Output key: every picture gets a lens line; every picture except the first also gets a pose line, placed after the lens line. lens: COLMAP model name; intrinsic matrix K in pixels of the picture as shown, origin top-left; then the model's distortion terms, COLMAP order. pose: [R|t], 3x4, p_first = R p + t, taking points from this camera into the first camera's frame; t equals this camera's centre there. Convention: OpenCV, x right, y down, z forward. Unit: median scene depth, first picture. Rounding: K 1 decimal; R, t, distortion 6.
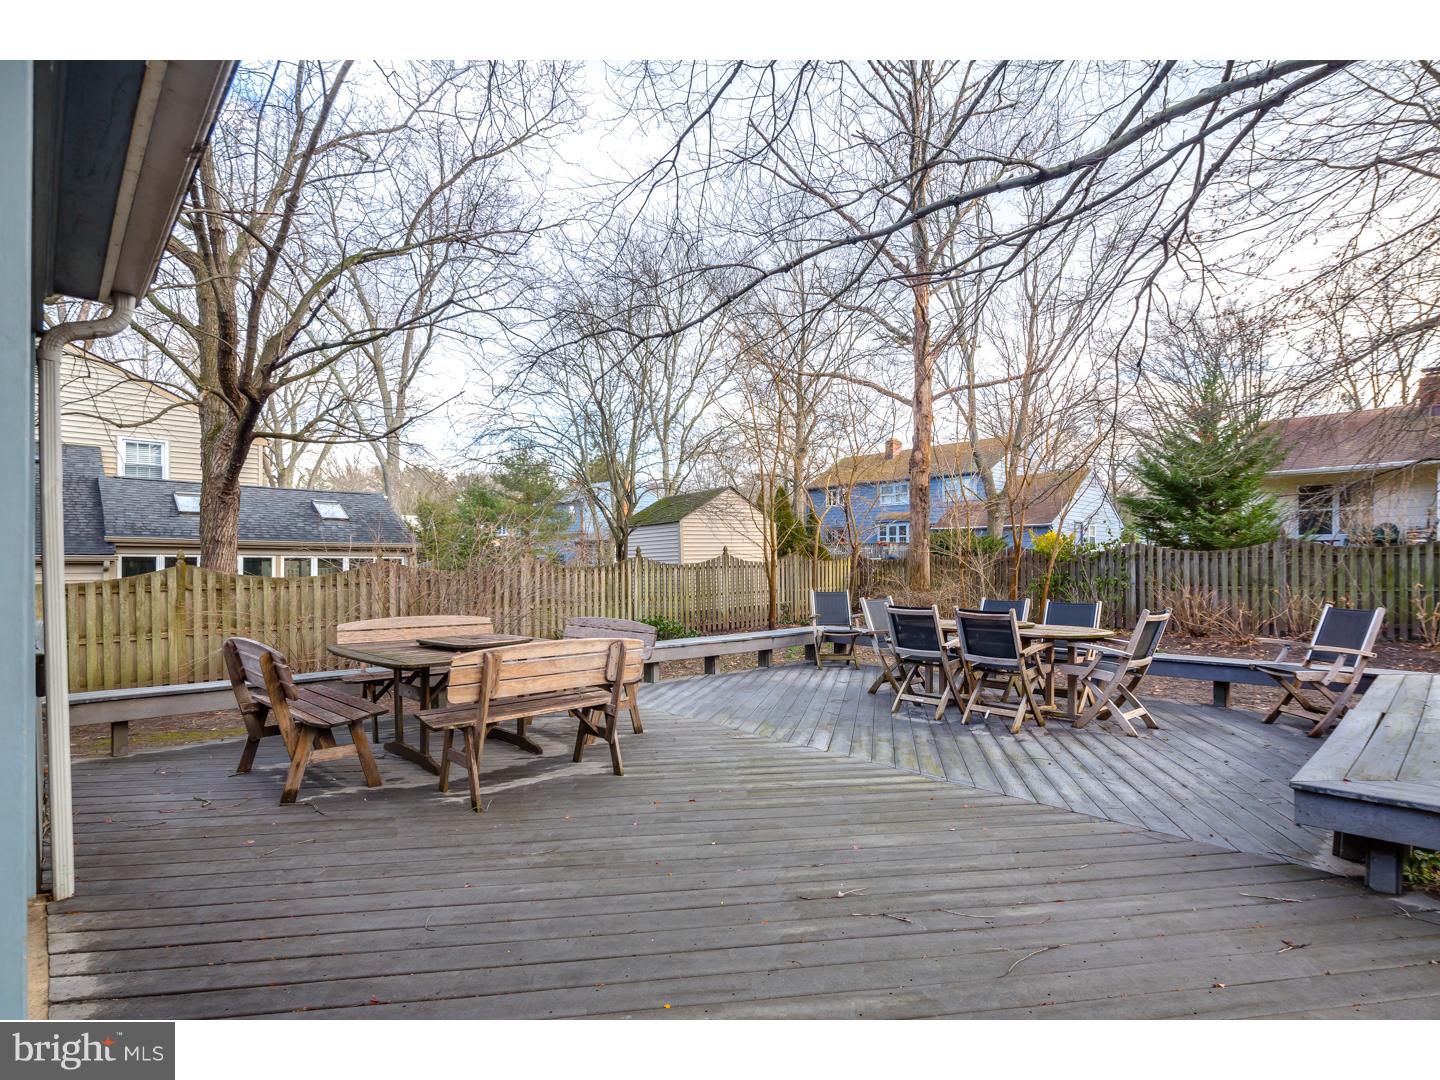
lens RADIAL K [[715.9, 0, 737.5], [0, 715.9, 563.1], [0, 0, 1]] dist [0.001807, -0.000987]
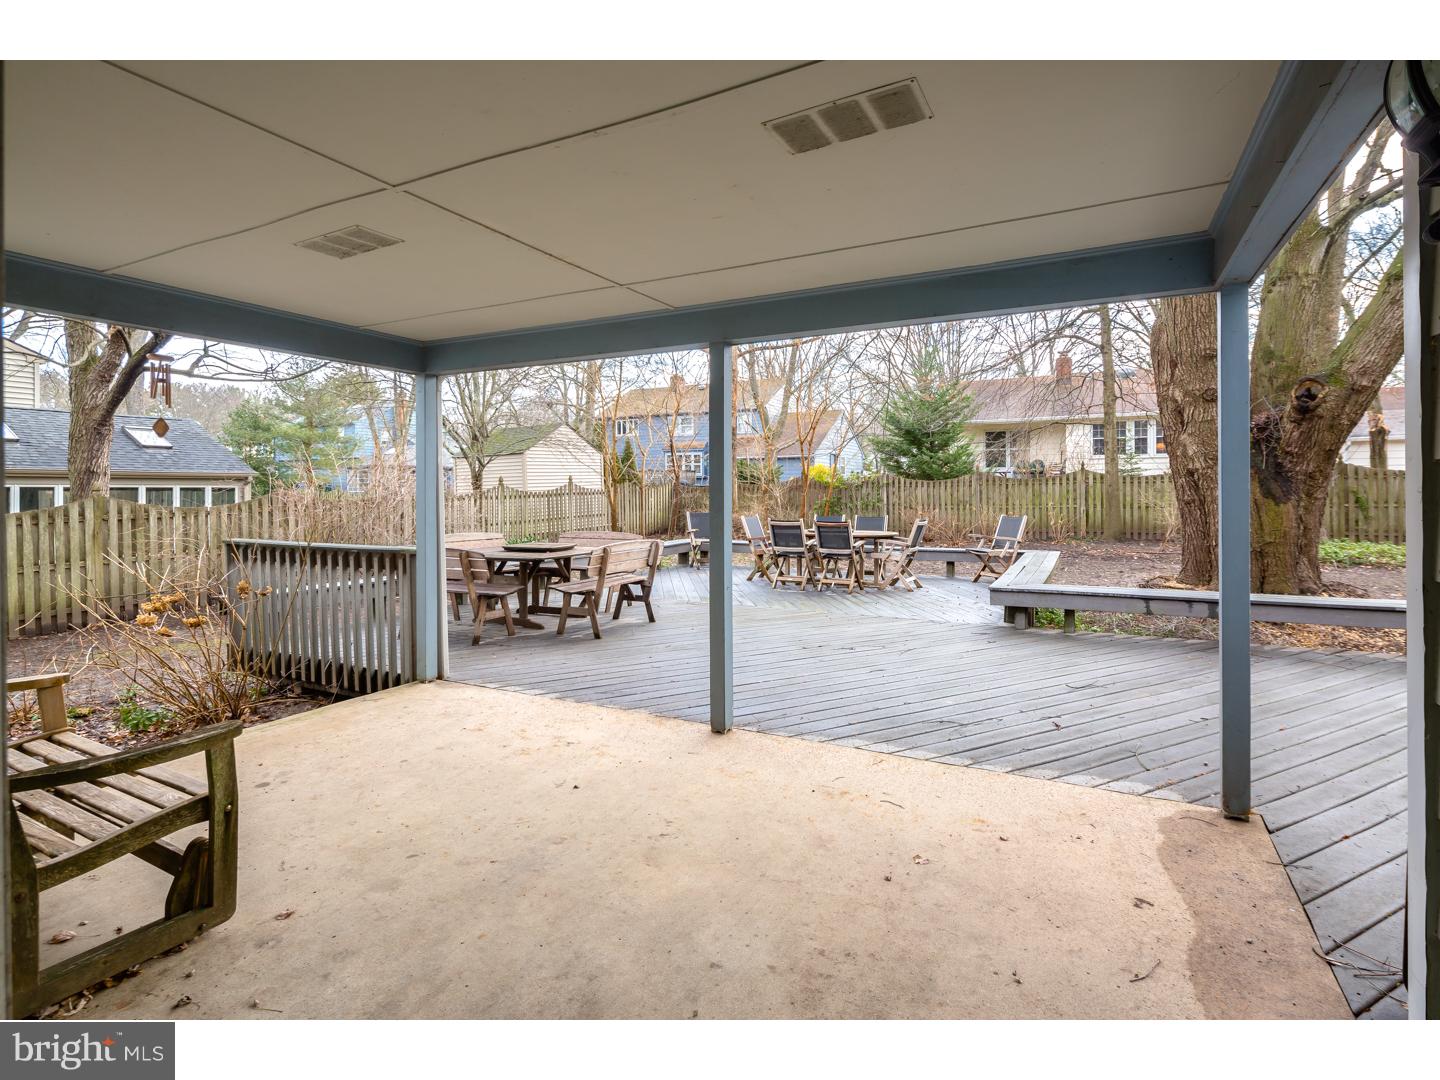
lens RADIAL K [[708.0, 0, 731.7], [0, 708.0, 492.7], [0, 0, 1]] dist [0.000452, -0.001482]
pose [[0.948518, -0.005731, 0.316672, -0.183129], [0.003431, 0.999964, 0.007820, -0.006719], [-0.316705, -0.006331, 0.948503, -0.224793]]
